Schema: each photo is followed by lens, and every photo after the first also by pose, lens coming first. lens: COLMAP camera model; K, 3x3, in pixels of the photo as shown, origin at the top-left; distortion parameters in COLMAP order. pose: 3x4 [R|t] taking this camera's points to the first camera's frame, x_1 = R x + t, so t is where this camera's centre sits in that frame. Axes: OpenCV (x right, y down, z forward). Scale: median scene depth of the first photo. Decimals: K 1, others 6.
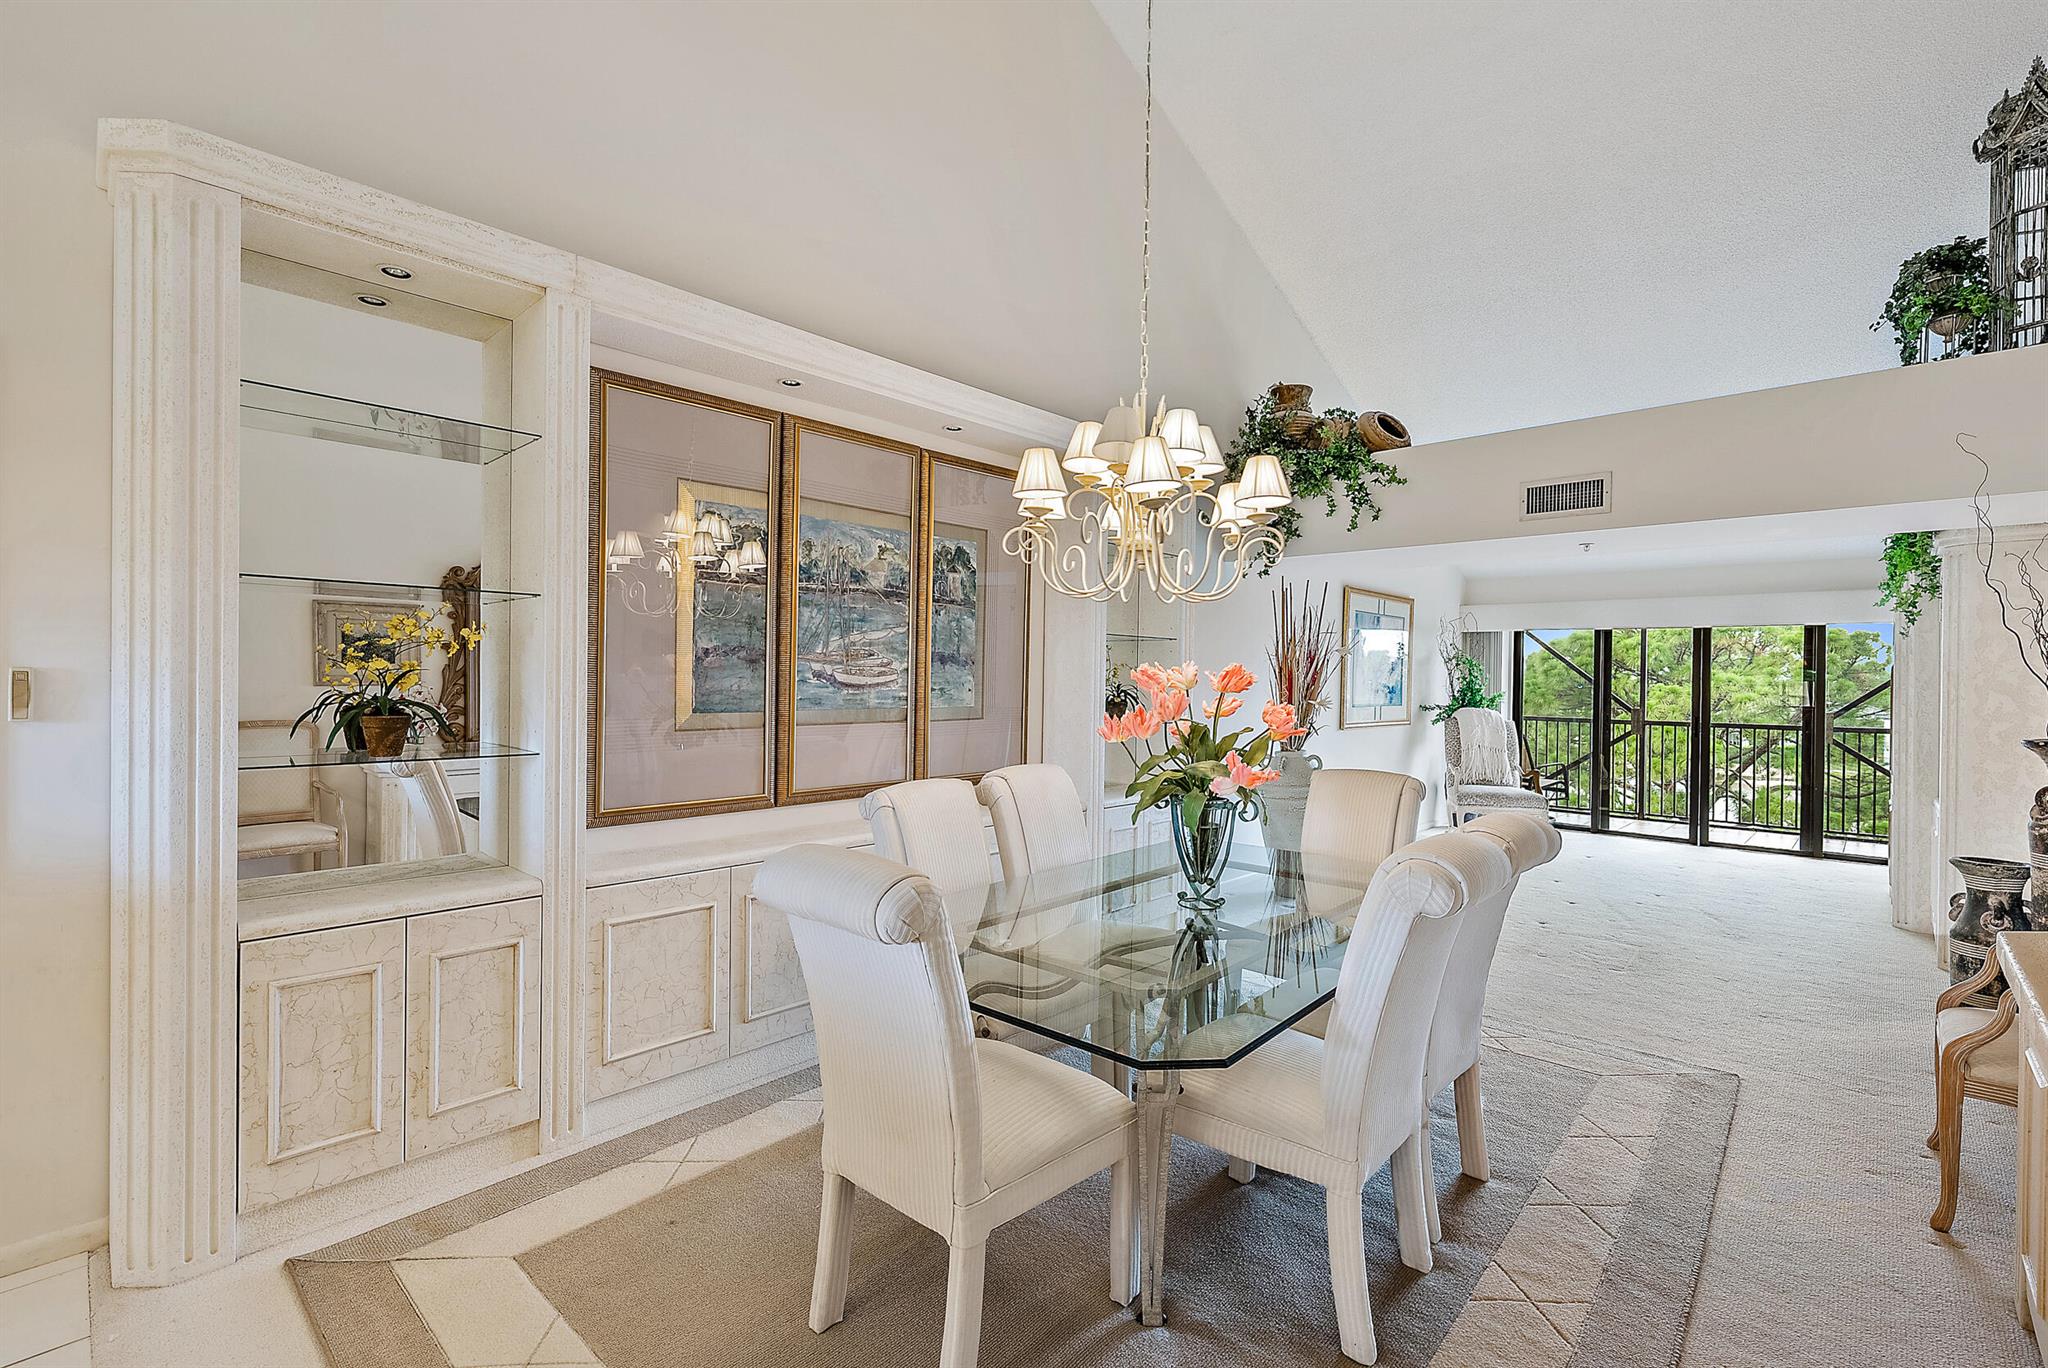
lens RADIAL K [[884.3, 0, 1049.1], [0, 884.3, 680.6], [0, 0, 1]] dist [-0.001591, 0.000359]
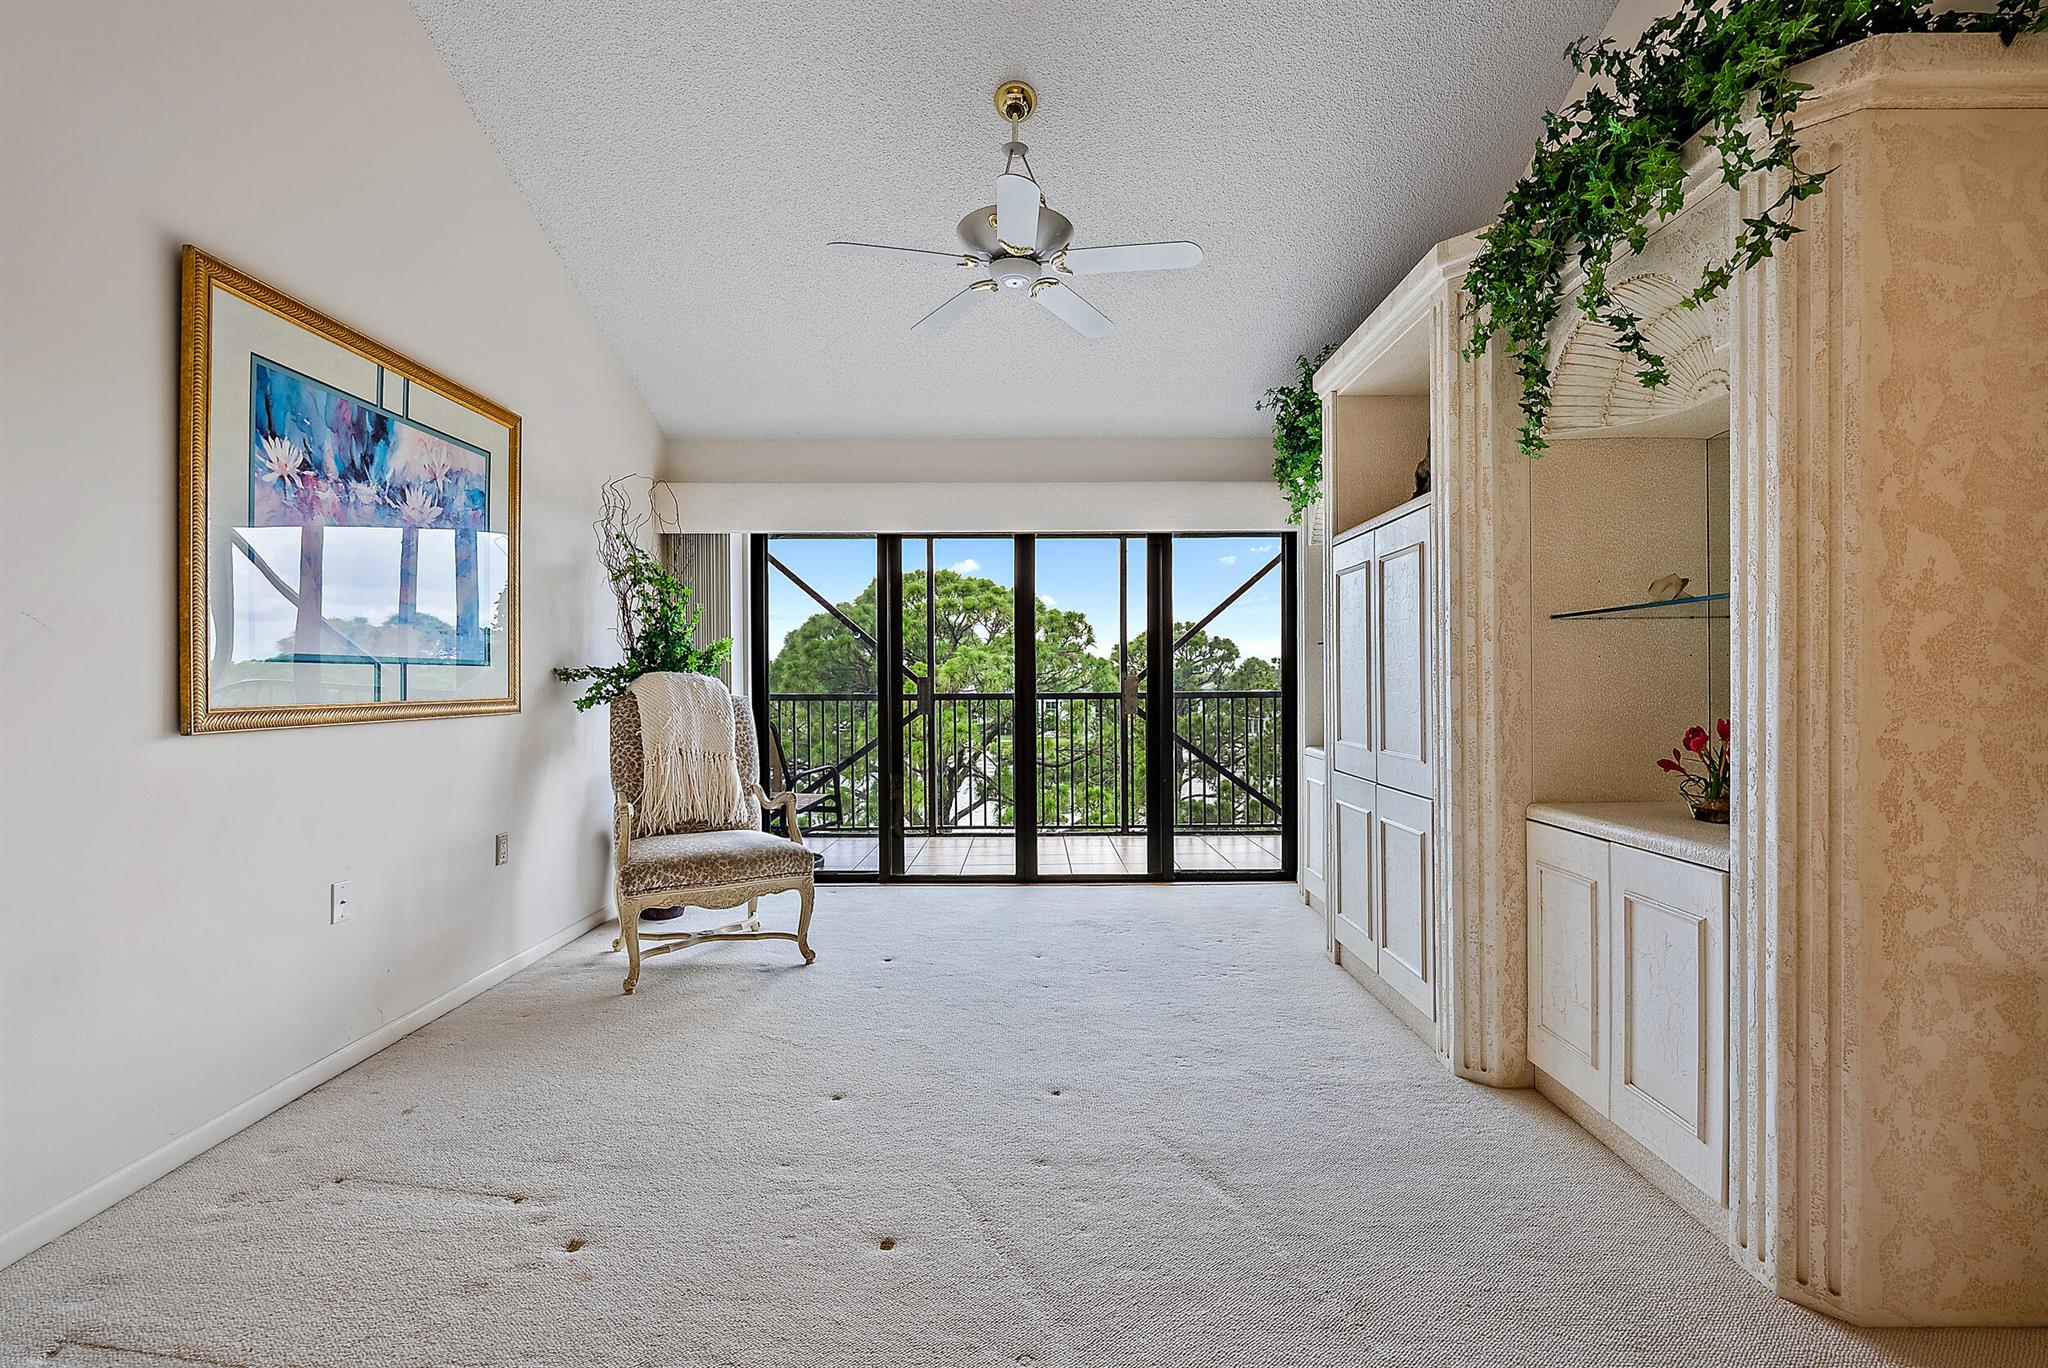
lens RADIAL K [[942.5, 0, 1019.0], [0, 942.5, 683.3], [0, 0, 1]] dist [0.001114, -0.000464]
pose [[0.741823, -0.023589, 0.670181, 0.614352], [0.018029, 0.999721, 0.015233, 0.072290], [-0.670354, 0.000783, 0.742041, 1.091203]]
